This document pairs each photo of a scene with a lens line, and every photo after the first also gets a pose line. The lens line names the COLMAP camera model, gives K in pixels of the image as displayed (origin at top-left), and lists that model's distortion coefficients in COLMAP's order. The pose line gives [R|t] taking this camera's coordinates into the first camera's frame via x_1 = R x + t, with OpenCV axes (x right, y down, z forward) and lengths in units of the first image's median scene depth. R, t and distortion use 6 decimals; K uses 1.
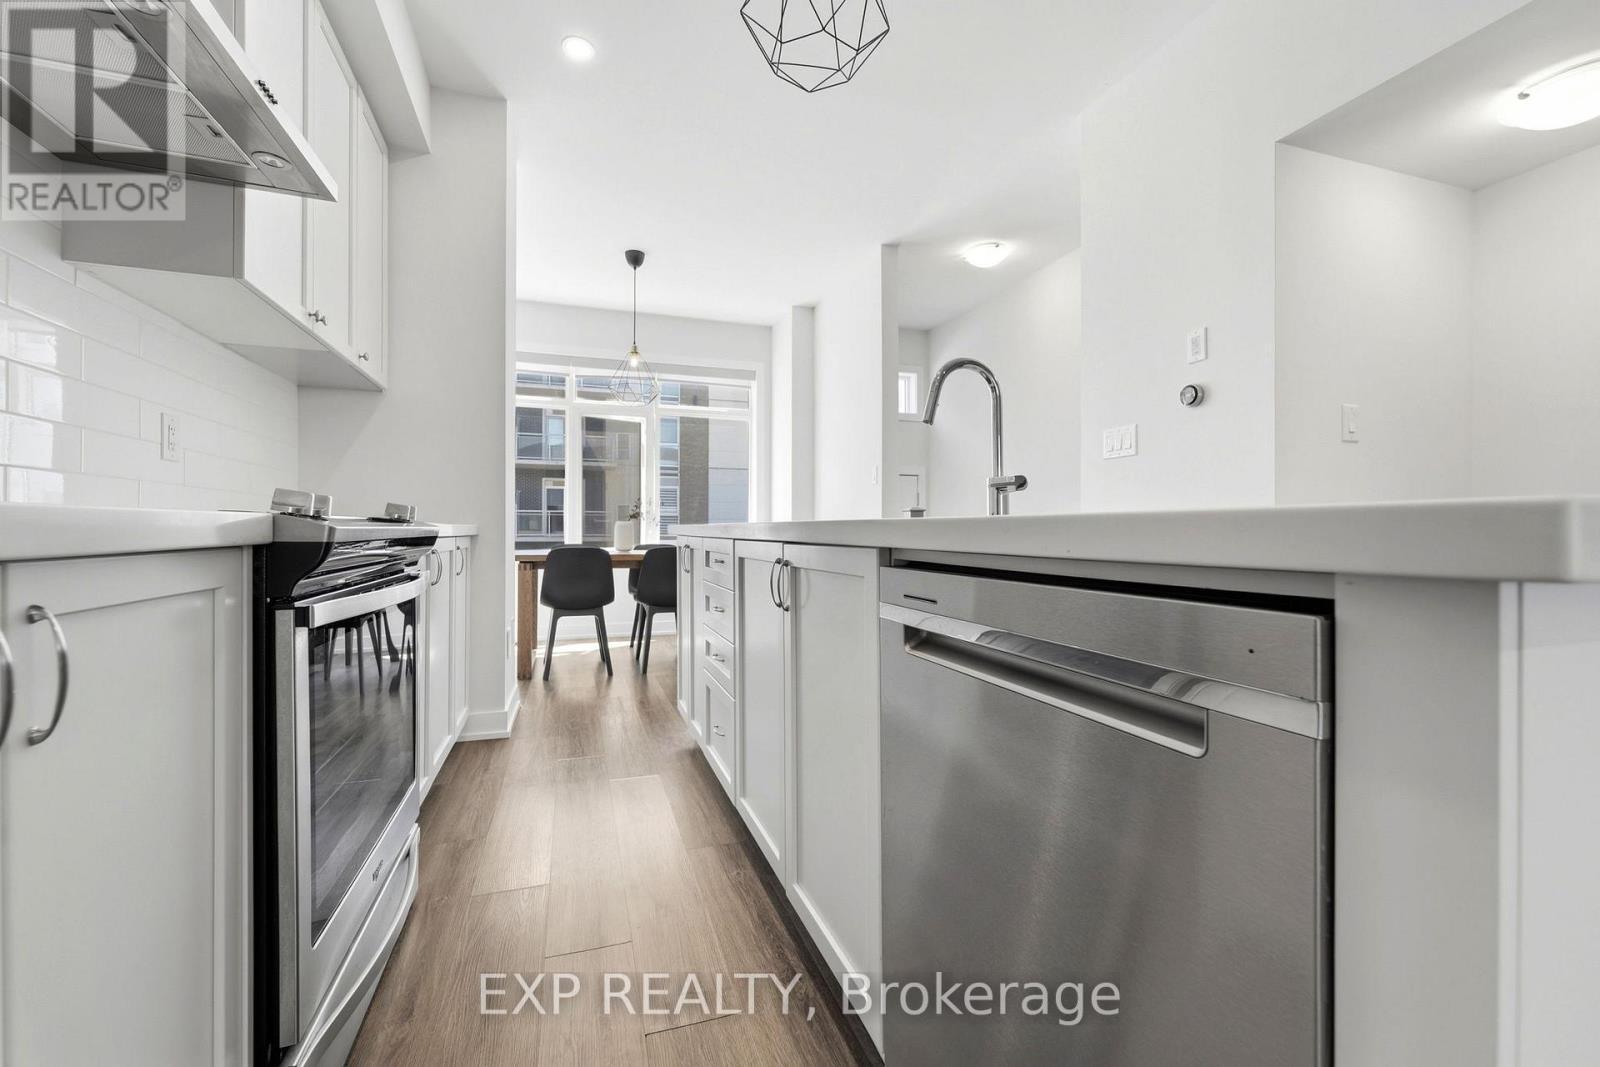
lens RADIAL K [[656.0, 0, 795.0], [0, 656.0, 527.7], [0, 0, 1]] dist [0.002533, -0.000903]
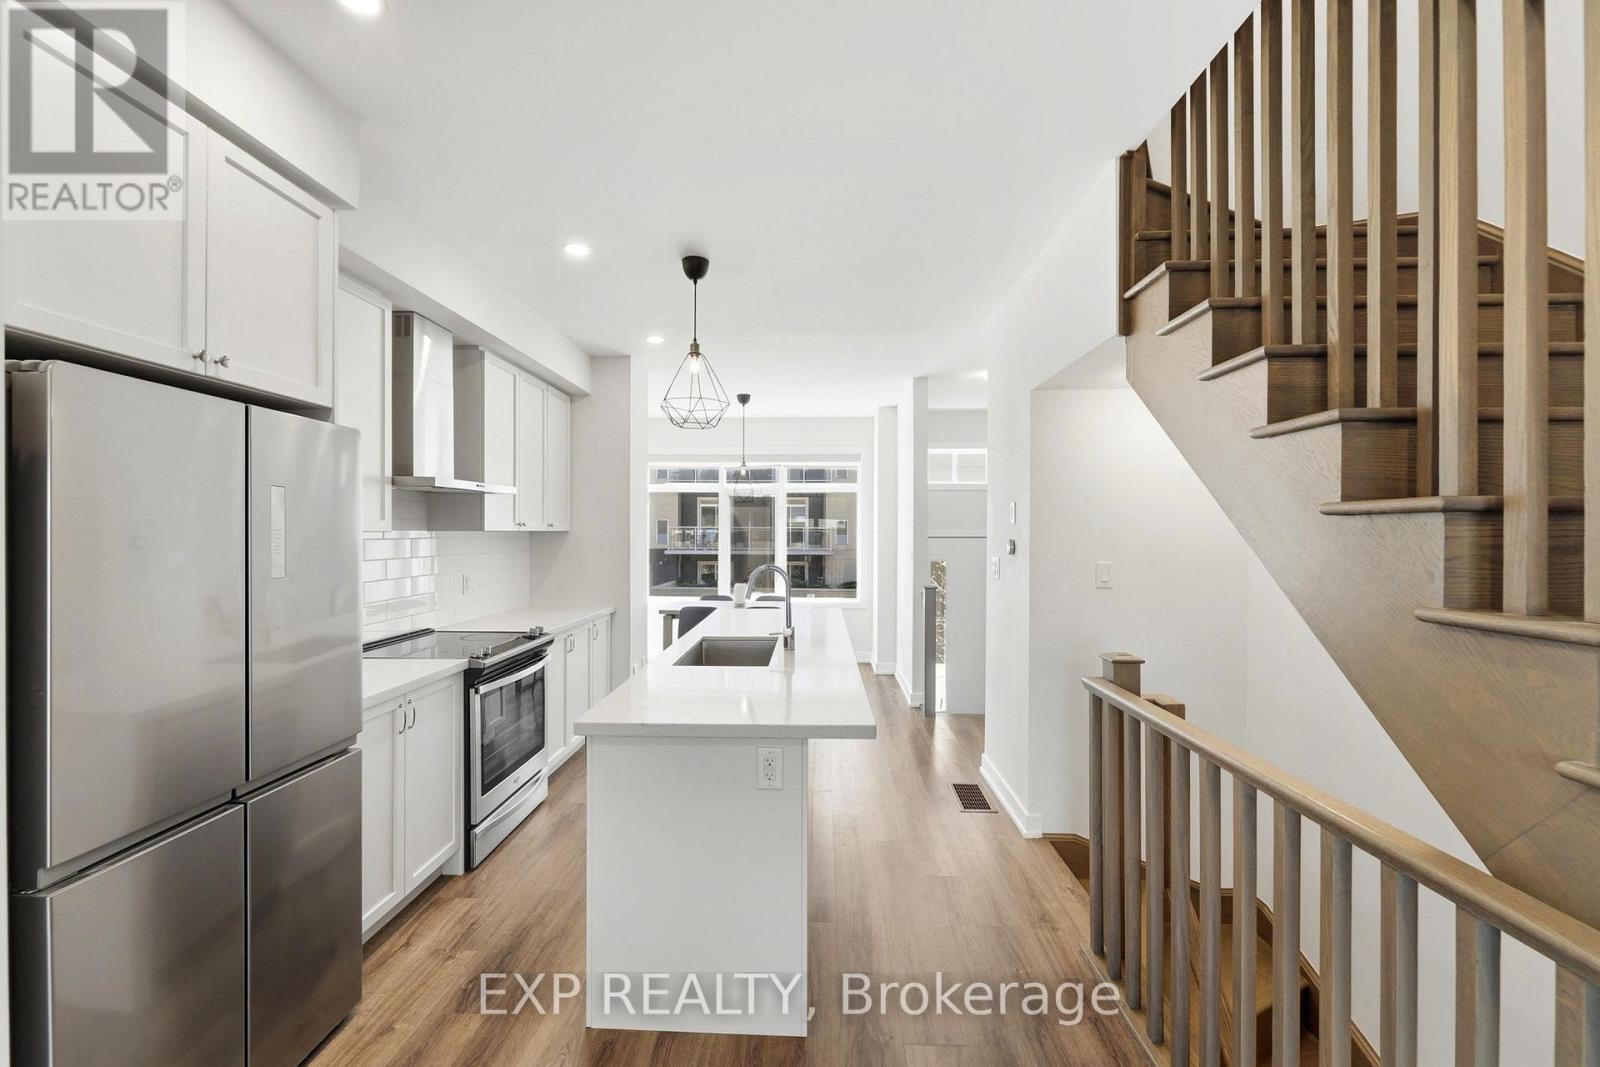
lens RADIAL K [[656.0, 0, 795.6], [0, 656.0, 538.5], [0, 0, 1]] dist [0.002533, -0.000903]
pose [[0.934101, 0.004629, -0.356980, 0.366519], [0.000218, 0.999908, 0.013536, -0.129837], [0.357010, -0.012722, 0.934014, -0.283122]]
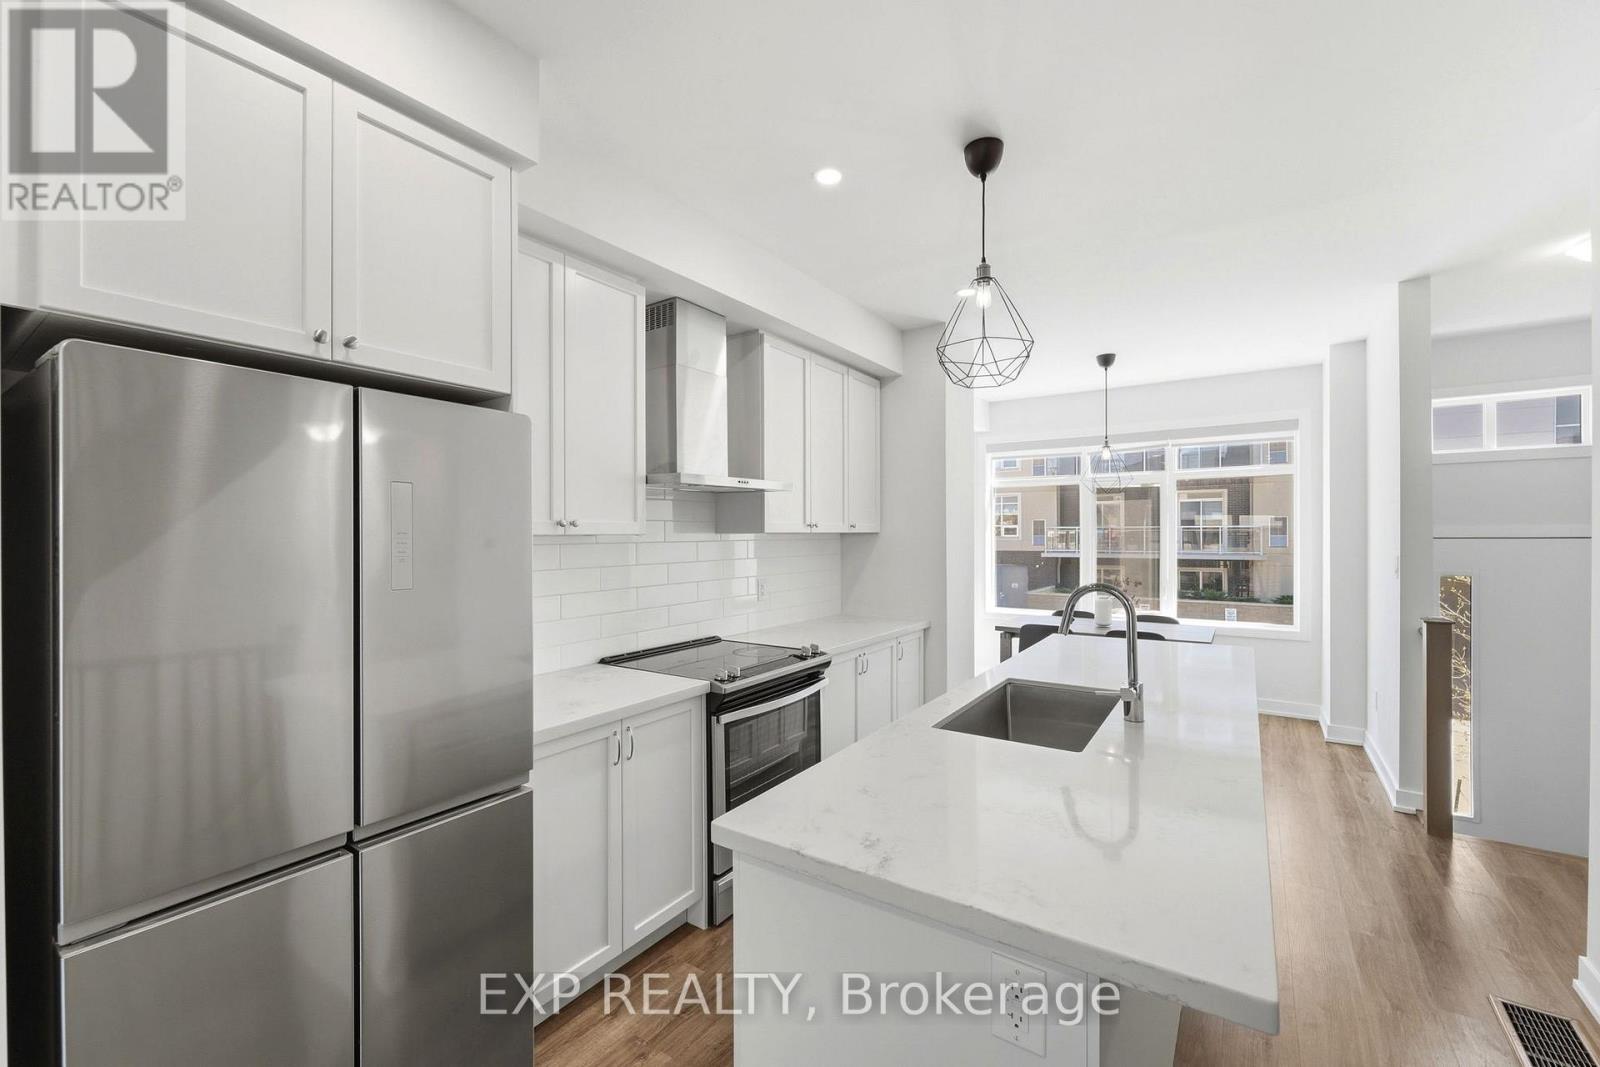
lens RADIAL K [[656.0, 0, 795.0], [0, 656.0, 537.1], [0, 0, 1]] dist [0.002533, -0.000903]
pose [[0.595048, -0.000378, -0.803690, 0.327508], [0.009326, 0.999936, 0.006435, -0.128115], [0.803636, -0.011325, 0.595014, -0.071881]]
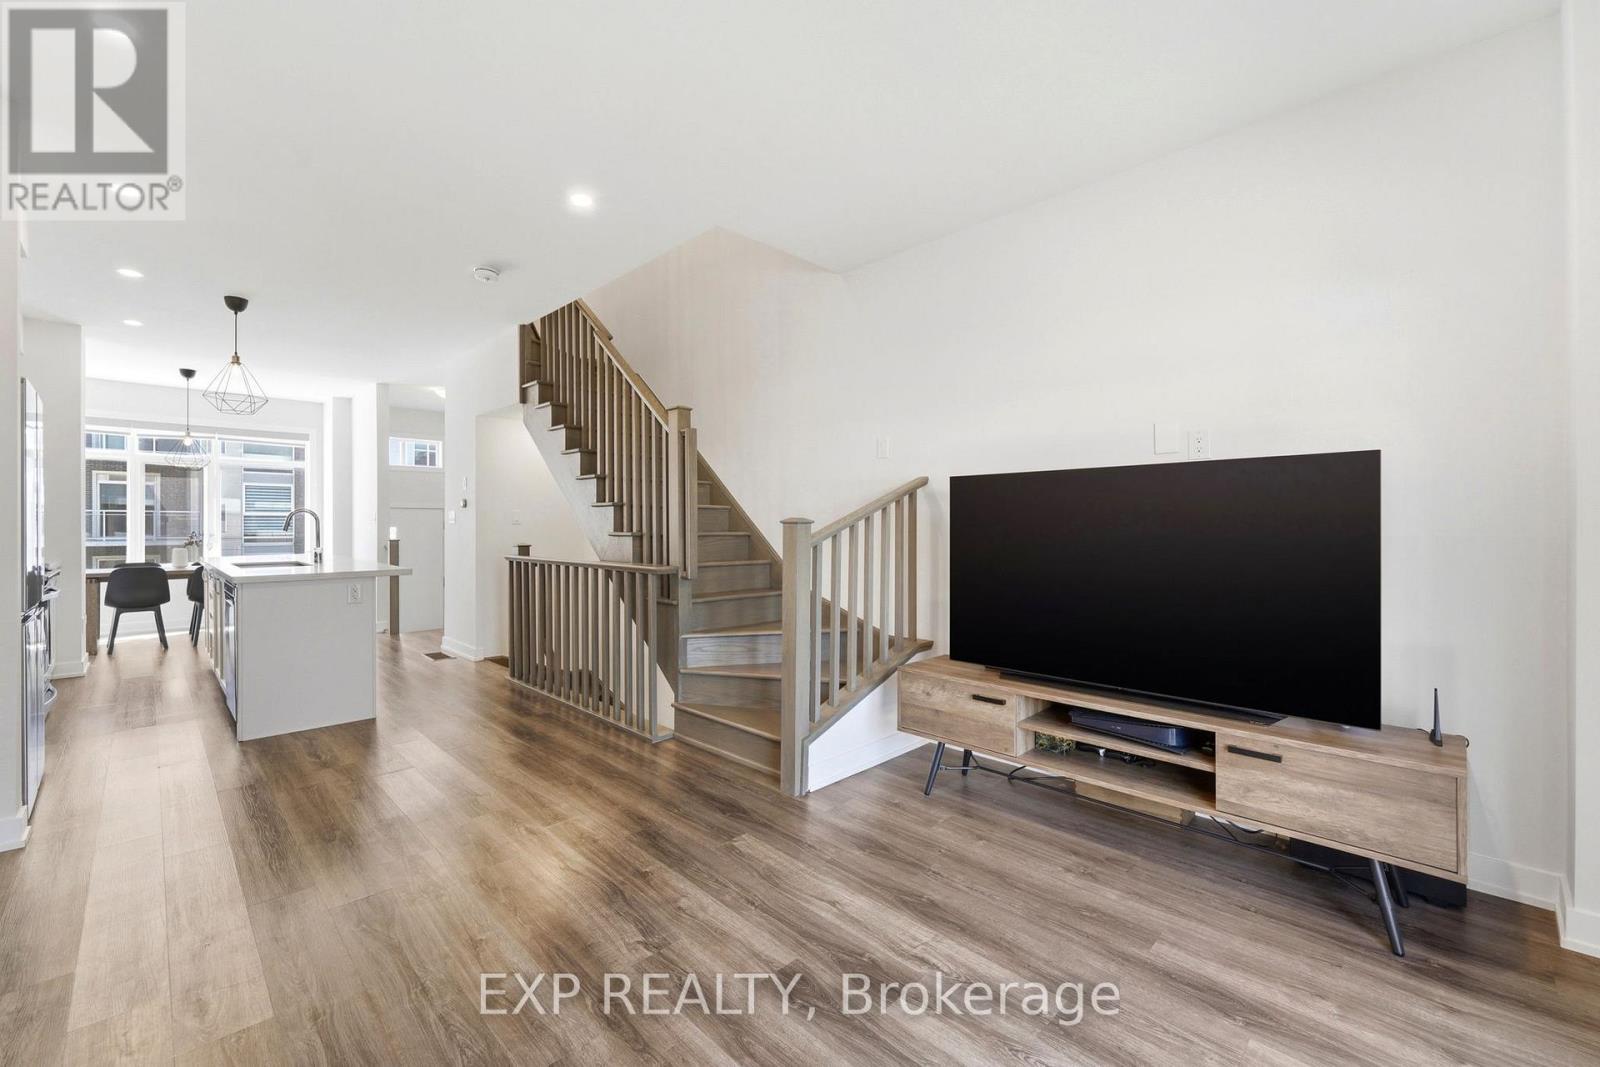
lens RADIAL K [[656.0, 0, 789.9], [0, 656.0, 522.9], [0, 0, 1]] dist [0.002533, -0.000903]
pose [[0.899816, 0.000194, 0.436269, 0.341353], [-0.000829, 0.999999, 0.001265, -0.070908], [-0.436269, -0.001500, 0.899815, -0.962641]]
